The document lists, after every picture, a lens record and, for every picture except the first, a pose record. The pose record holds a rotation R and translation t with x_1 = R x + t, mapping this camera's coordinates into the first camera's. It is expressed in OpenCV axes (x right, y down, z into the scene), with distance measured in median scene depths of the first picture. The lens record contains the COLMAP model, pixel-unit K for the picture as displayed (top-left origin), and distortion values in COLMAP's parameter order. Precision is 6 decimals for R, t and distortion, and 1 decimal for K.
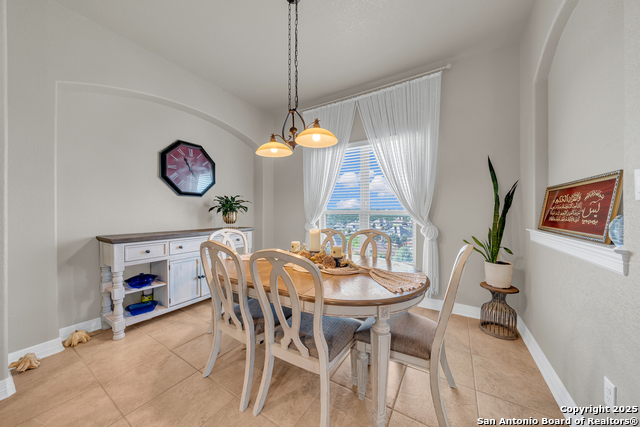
lens RADIAL K [[217.0, 0, 317.8], [0, 217.0, 214.3], [0, 0, 1]] dist [-0.006246, -0.000239]
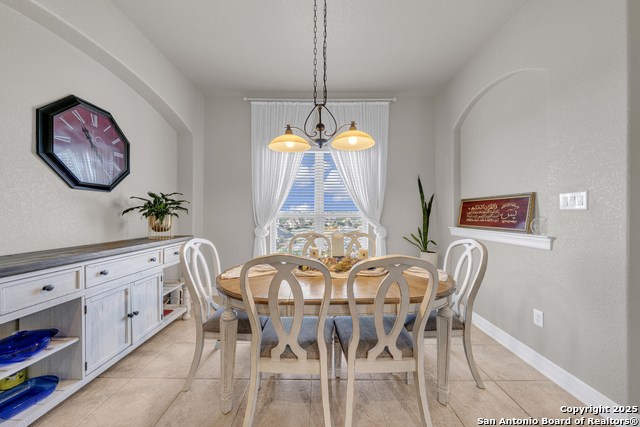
lens RADIAL K [[217.0, 0, 318.1], [0, 217.0, 215.5], [0, 0, 1]] dist [-0.006246, -0.000239]
pose [[0.852498, -0.000545, 0.522731, -0.437509], [0.004711, 0.999967, -0.006639, -0.003794], [-0.522710, 0.008123, 0.852472, 0.161861]]
